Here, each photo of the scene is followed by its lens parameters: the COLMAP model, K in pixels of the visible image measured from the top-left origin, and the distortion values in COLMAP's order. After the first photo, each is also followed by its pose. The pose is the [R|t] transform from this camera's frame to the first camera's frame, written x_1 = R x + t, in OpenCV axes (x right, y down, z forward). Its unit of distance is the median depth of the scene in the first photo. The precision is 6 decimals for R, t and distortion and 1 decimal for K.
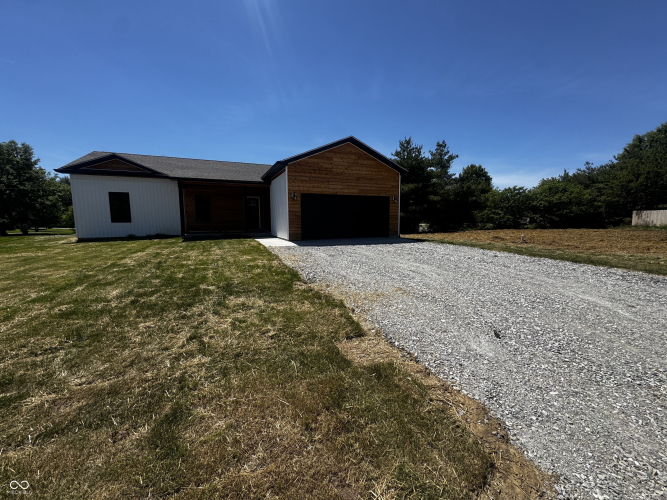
lens RADIAL K [[264.8, 0, 338.6], [0, 264.8, 247.6], [0, 0, 1]] dist [-0.001614, 0.000628]
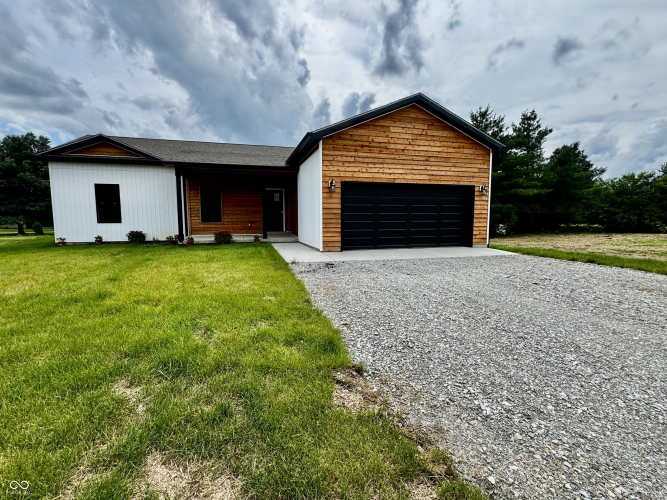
lens RADIAL K [[292.2, 0, 336.7], [0, 292.2, 250.2], [0, 0, 1]] dist [-0.001546, -0.001148]
pose [[0.991439, 0.016972, -0.129464, -0.042836], [-0.016313, 0.999848, 0.006147, -0.027989], [0.129549, -0.003983, 0.991565, 0.208506]]
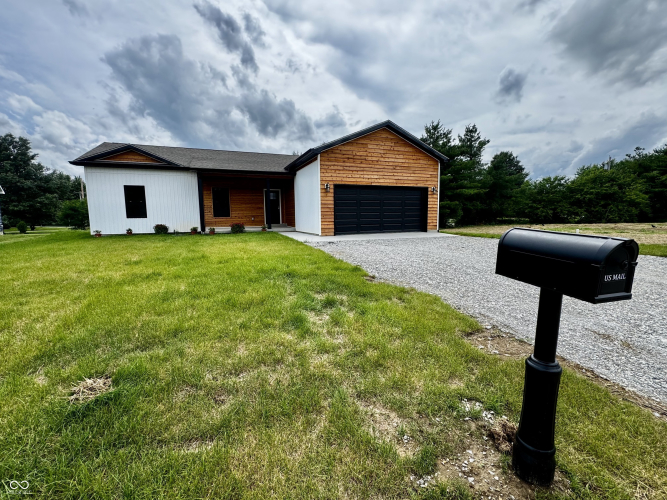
lens RADIAL K [[291.2, 0, 326.4], [0, 291.2, 251.5], [0, 0, 1]] dist [-0.004976, 0.001184]
pose [[0.999312, -0.002337, -0.037004, -0.101086], [0.002788, 0.999922, 0.012157, 0.010845], [0.036973, -0.012251, 0.999241, -0.002031]]
